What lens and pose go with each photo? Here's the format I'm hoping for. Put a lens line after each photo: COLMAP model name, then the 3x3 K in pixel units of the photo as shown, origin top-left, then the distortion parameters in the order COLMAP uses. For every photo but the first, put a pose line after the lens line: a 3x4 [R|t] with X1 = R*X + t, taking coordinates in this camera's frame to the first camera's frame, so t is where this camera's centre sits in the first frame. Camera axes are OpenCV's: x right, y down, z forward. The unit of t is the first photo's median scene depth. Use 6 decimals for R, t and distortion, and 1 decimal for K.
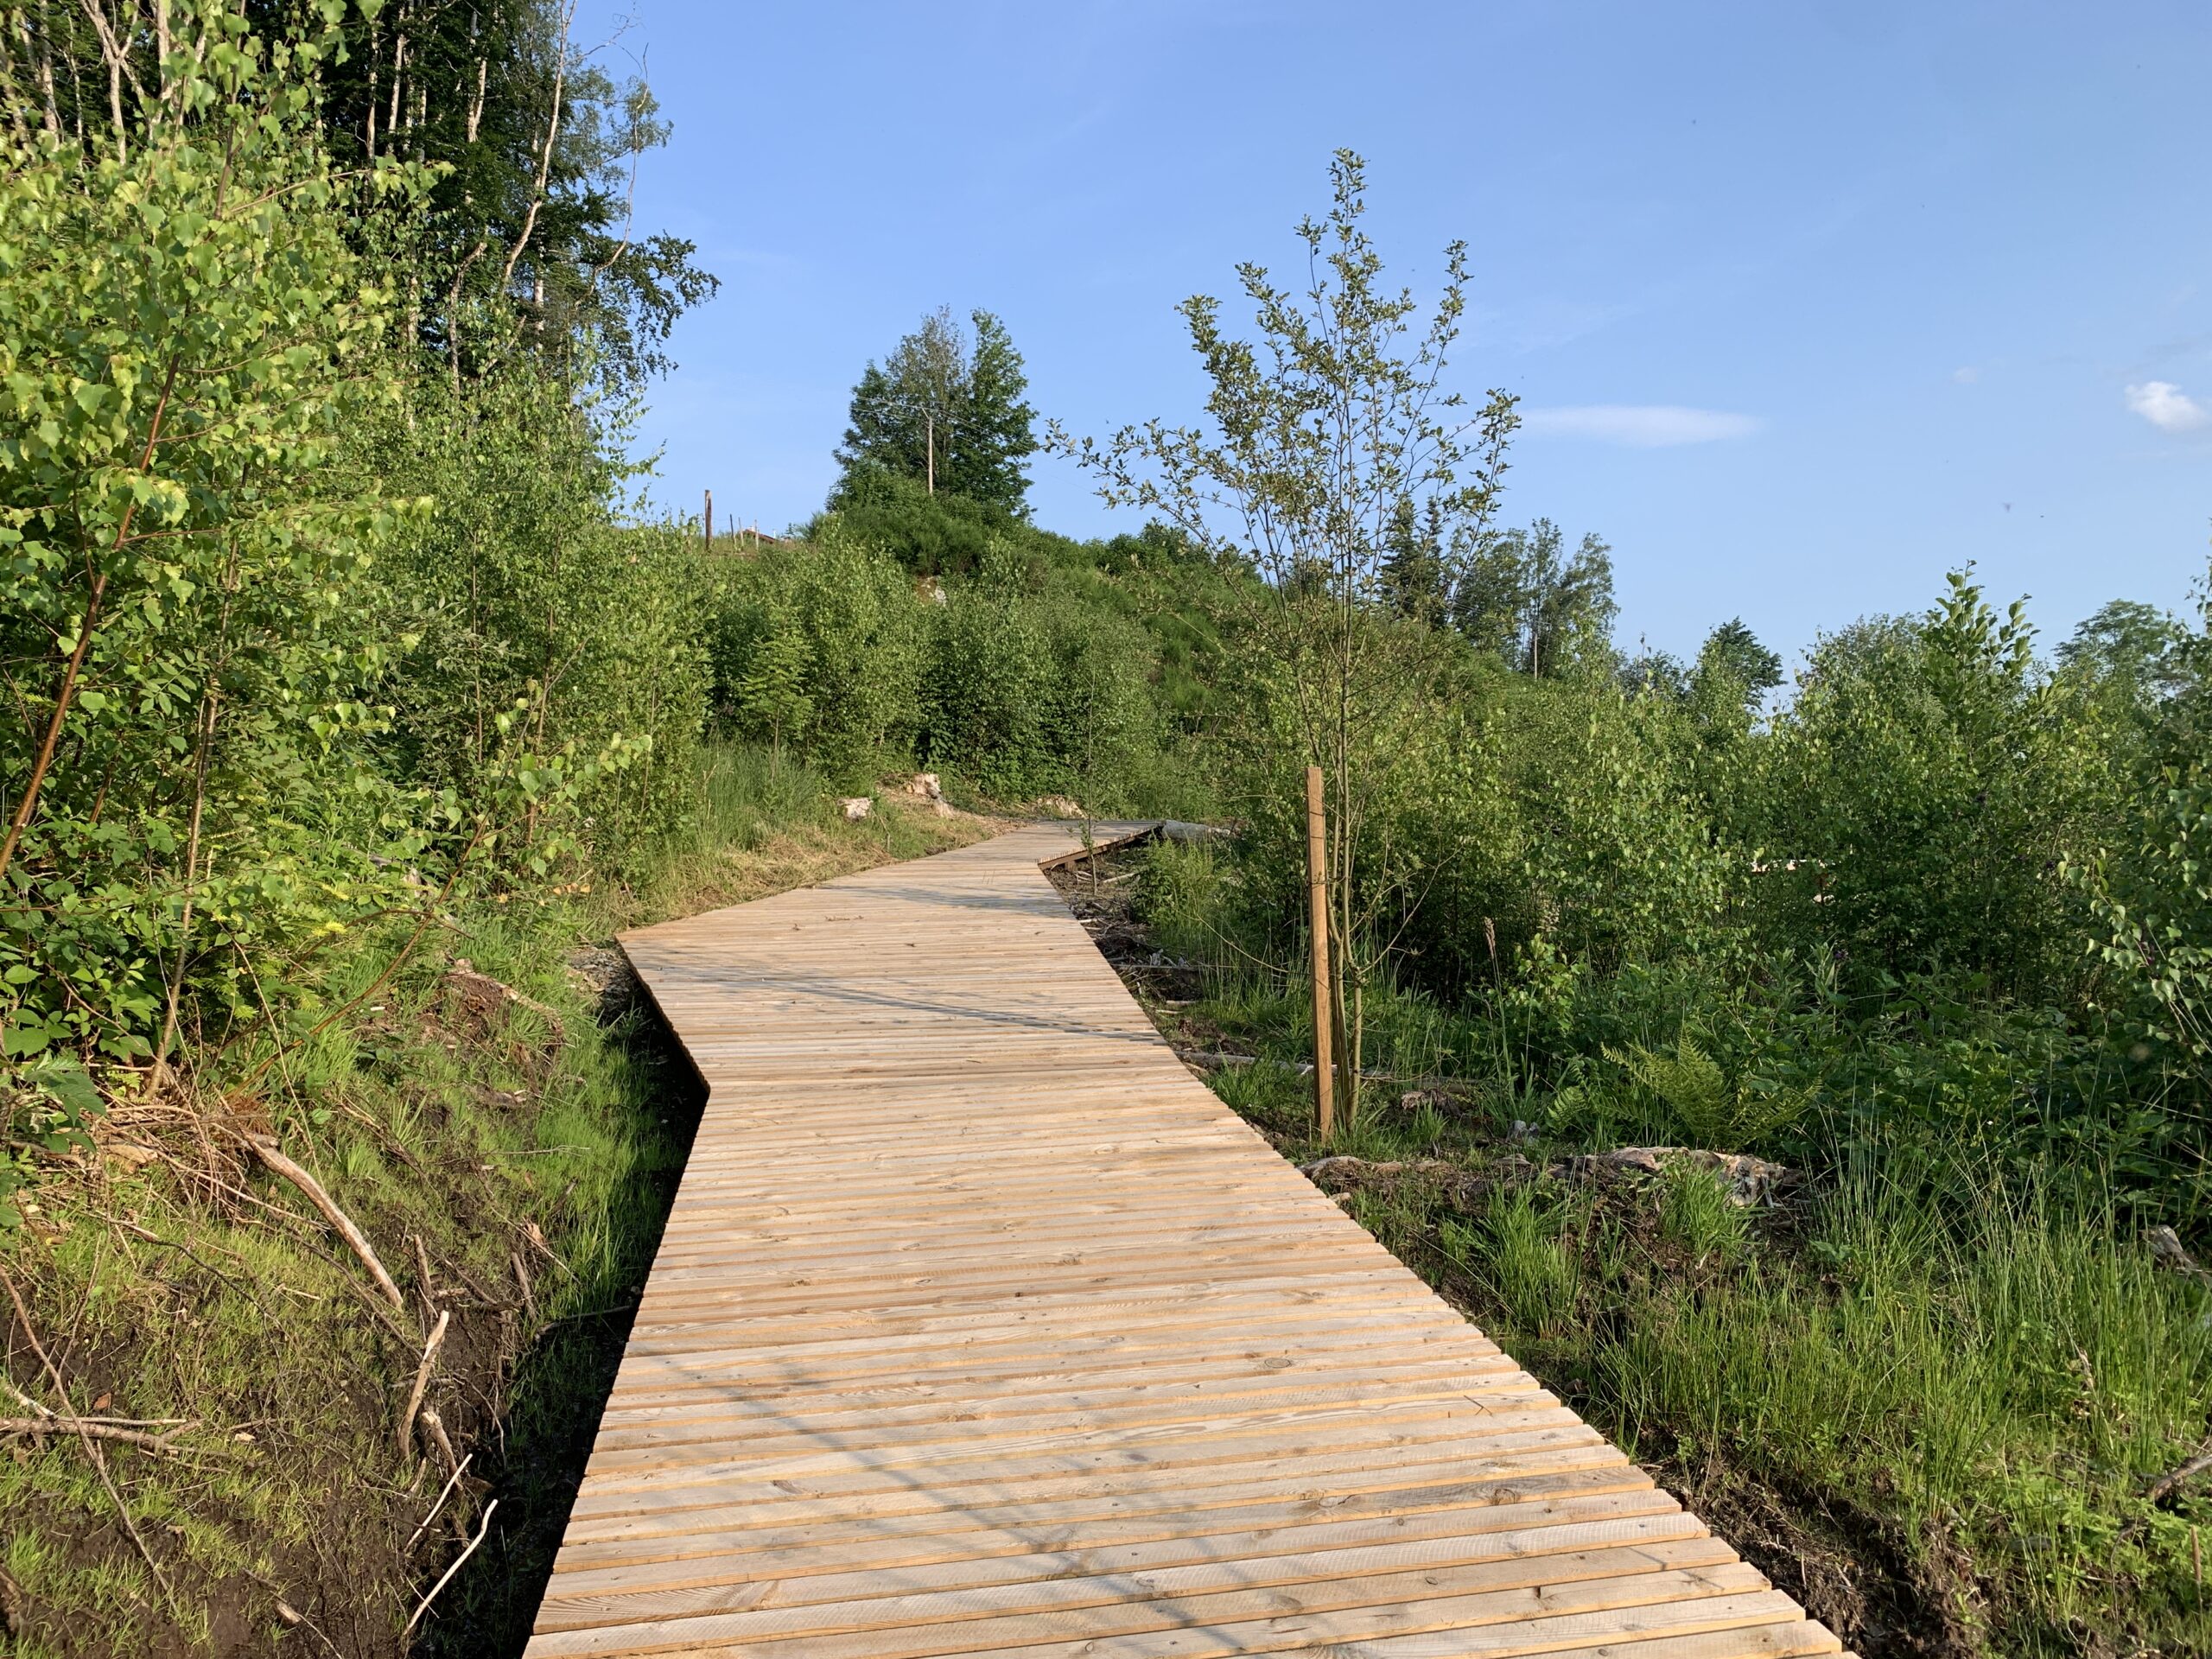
lens RADIAL K [[1684.8, 0, 1106.0], [0, 1684.8, 829.5], [0, 0, 1]] dist [0.047605, -0.118199]
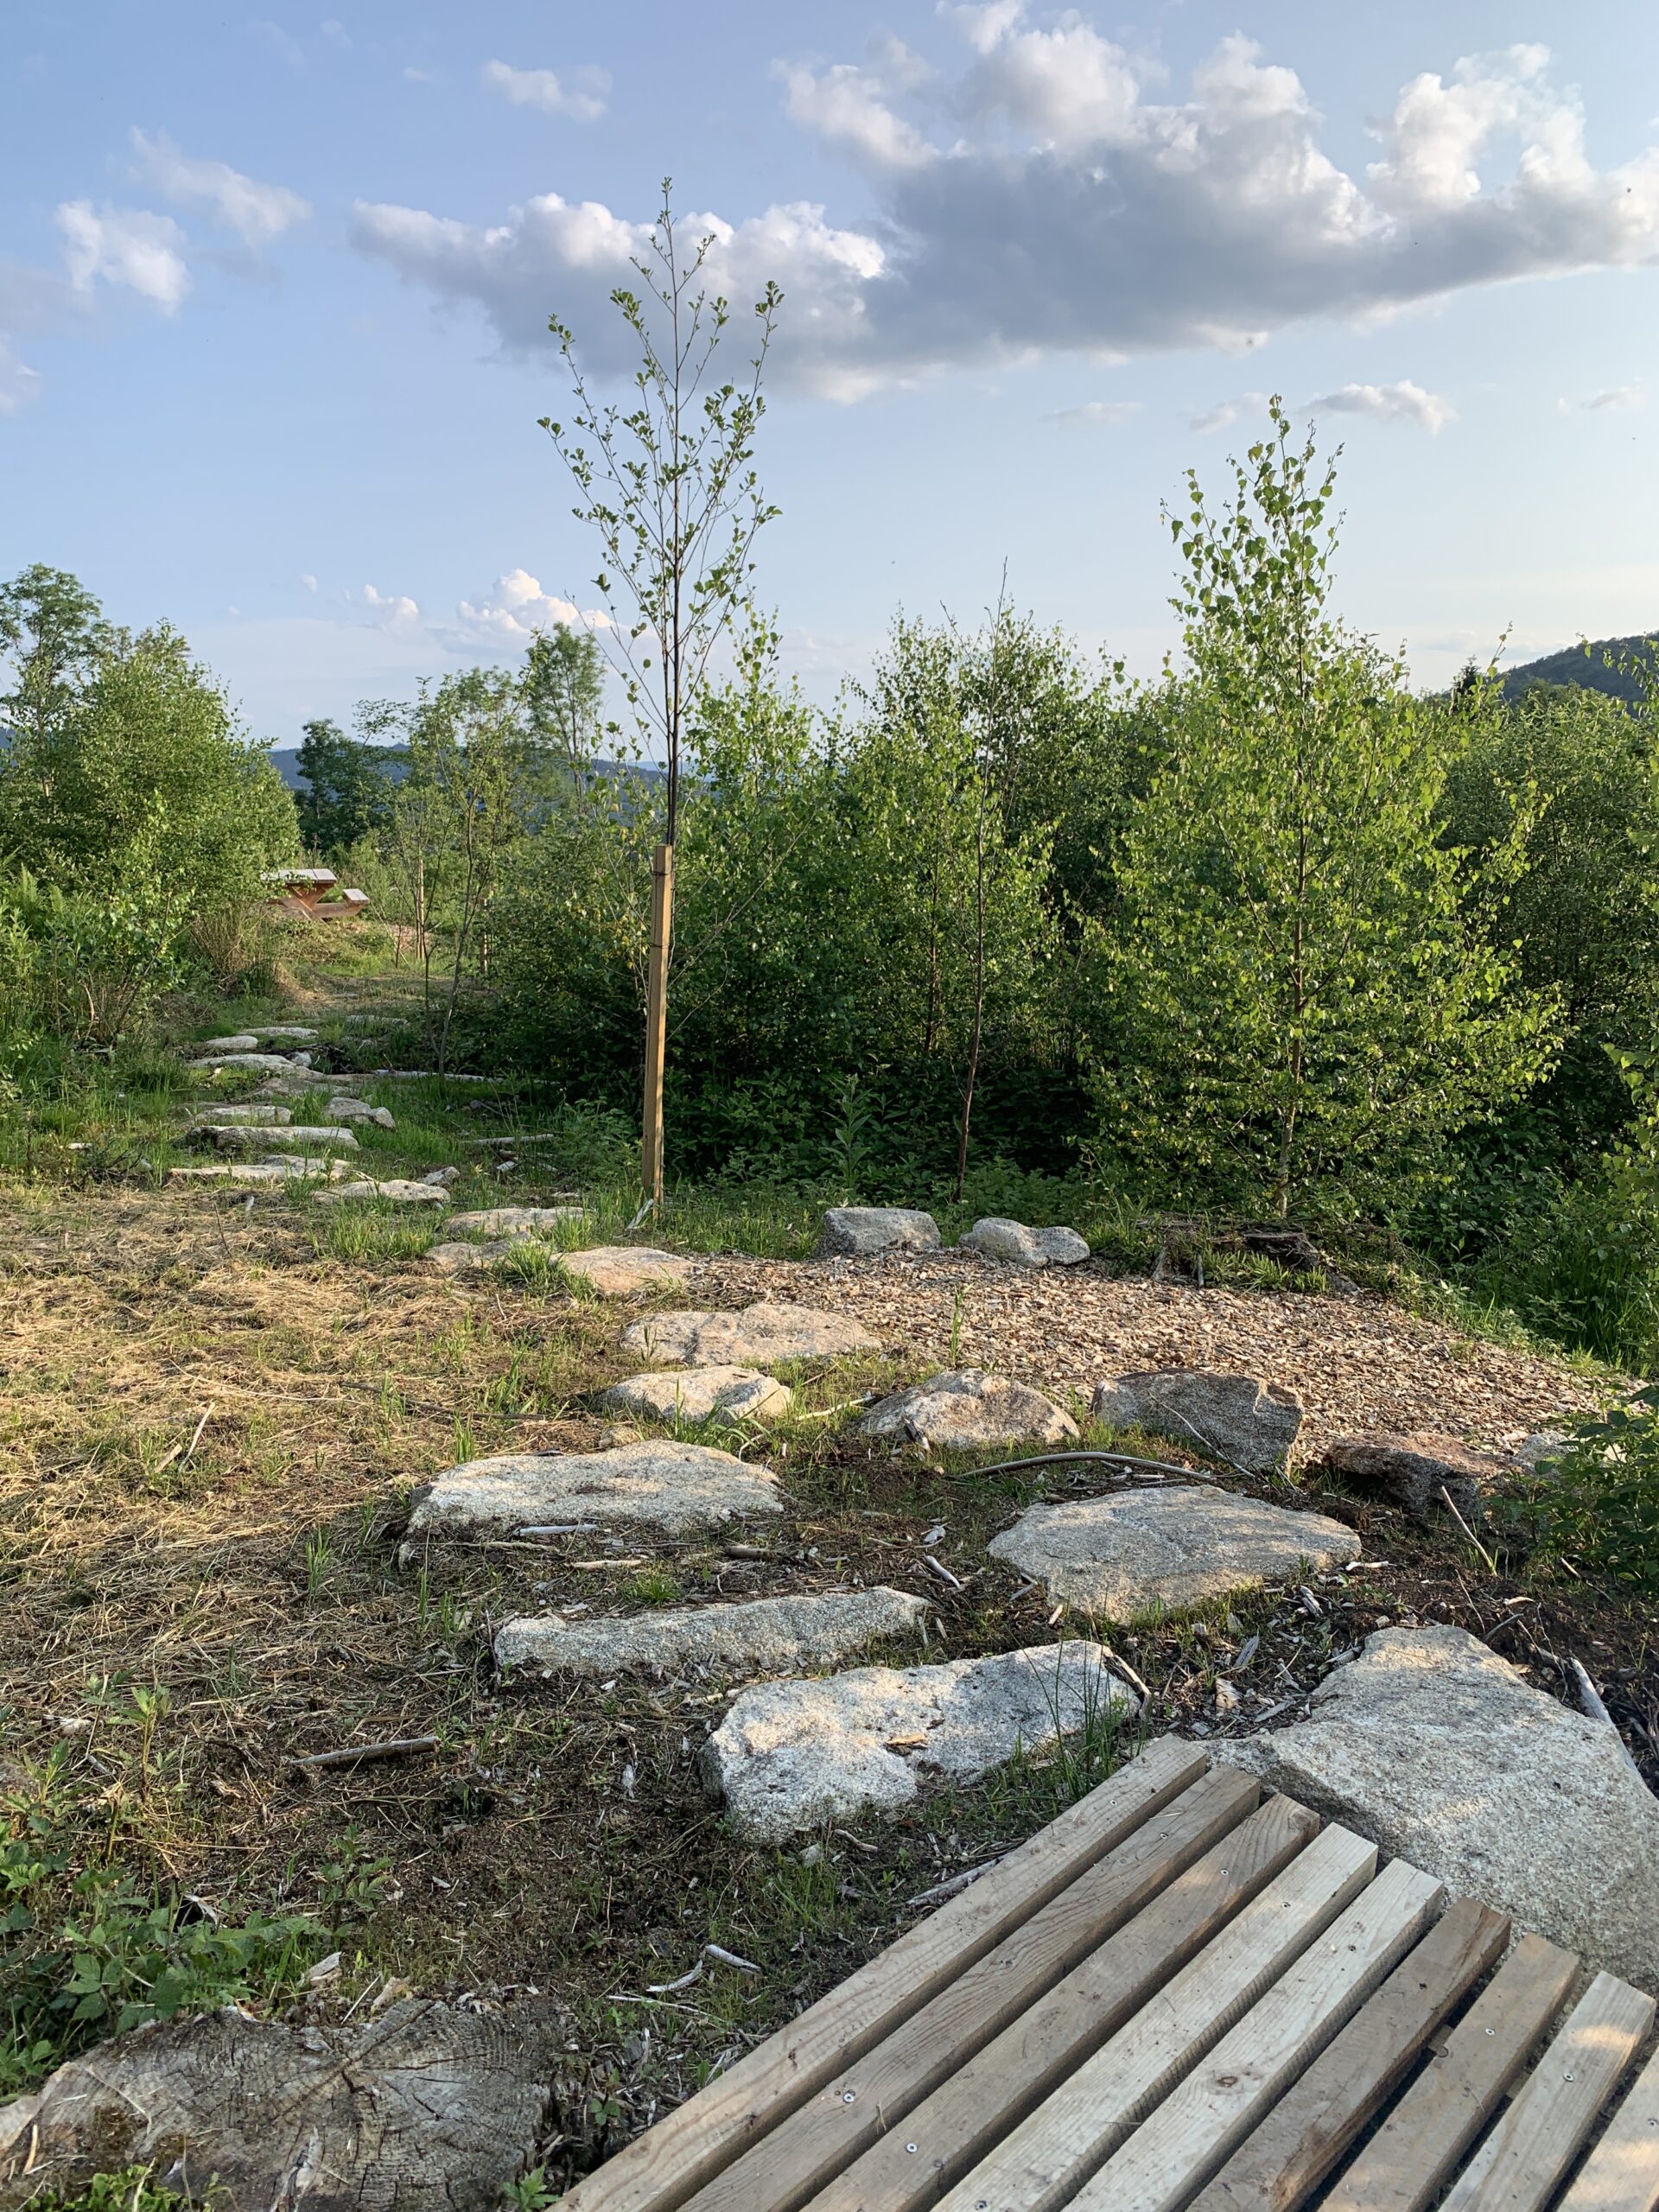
lens RADIAL K [[1684.8, 0, 829.0], [0, 1684.8, 1029.5], [0, 0, 1]] dist [0.047605, -0.118199]
pose [[0.488411, -0.118253, 0.864564, -0.010054], [0.000792, 0.990835, 0.135076, -0.010092], [-0.872613, -0.065288, 0.484029, 0.169437]]
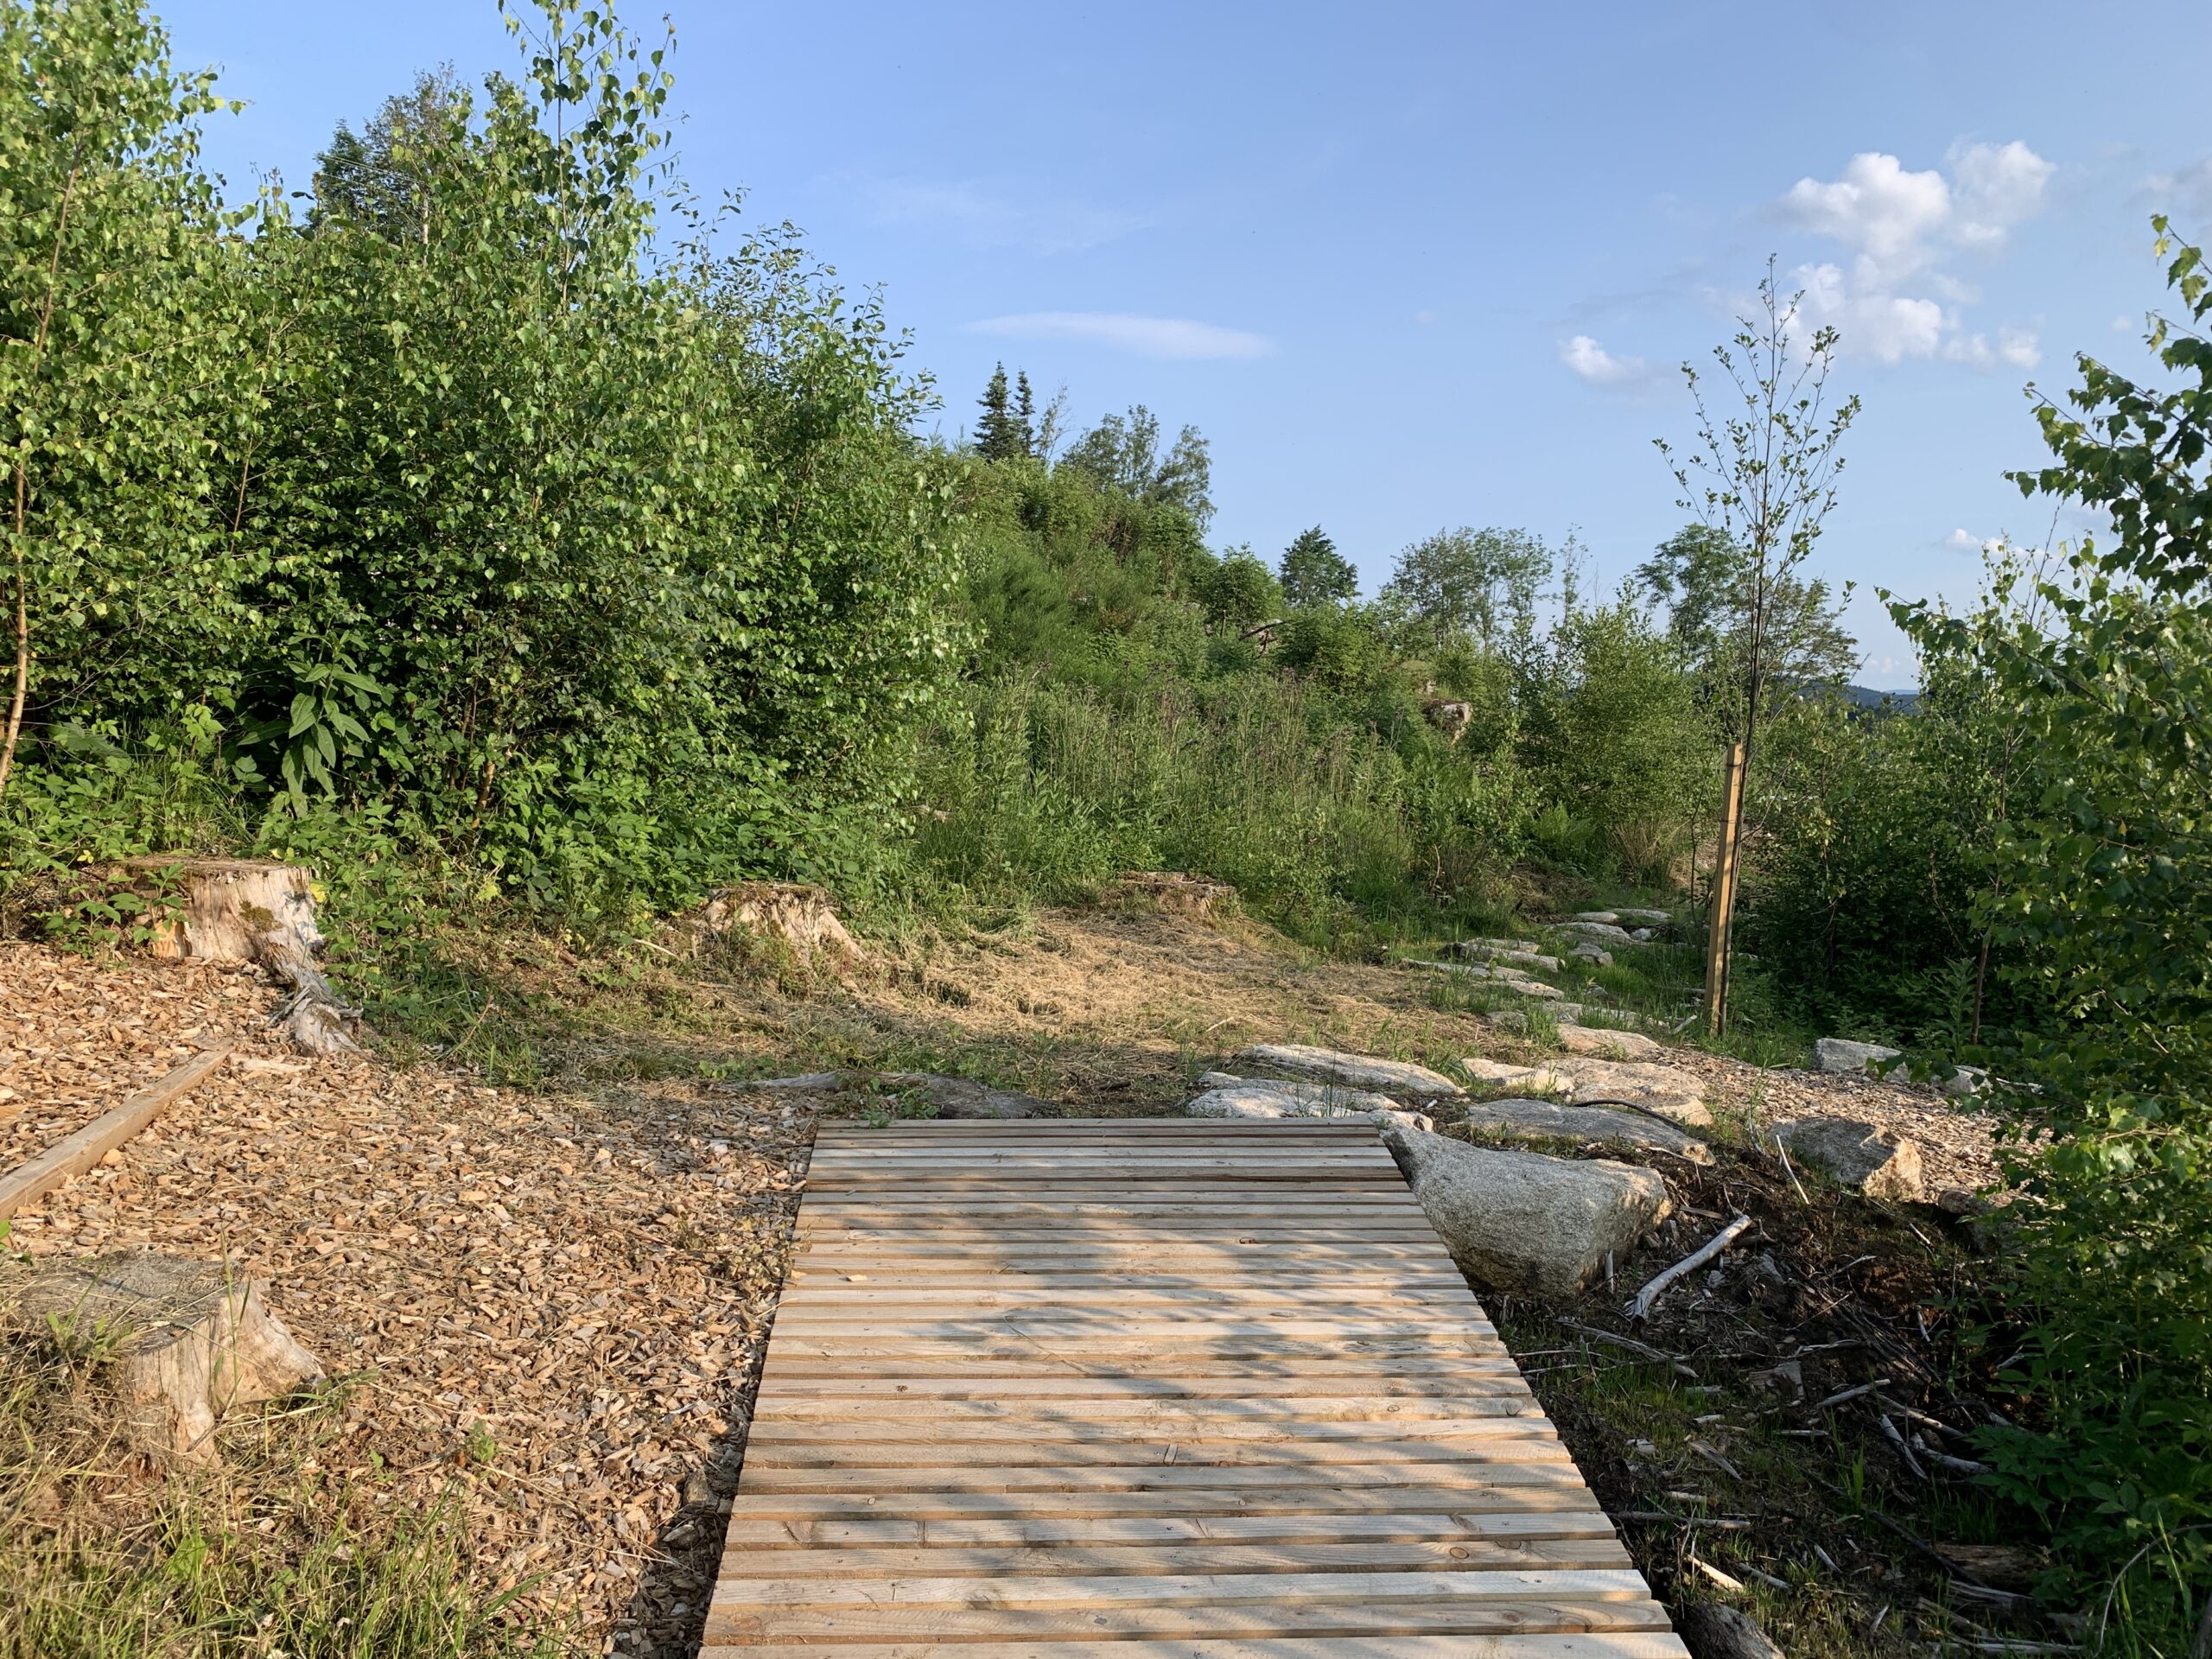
lens RADIAL K [[1684.8, 0, 1106.0], [0, 1684.8, 829.5], [0, 0, 1]] dist [0.047605, -0.118199]
pose [[0.963246, 0.001480, 0.268618, -0.008558], [-0.018212, 0.998044, 0.059806, -0.008118], [-0.268004, -0.062500, 0.961388, 0.112596]]
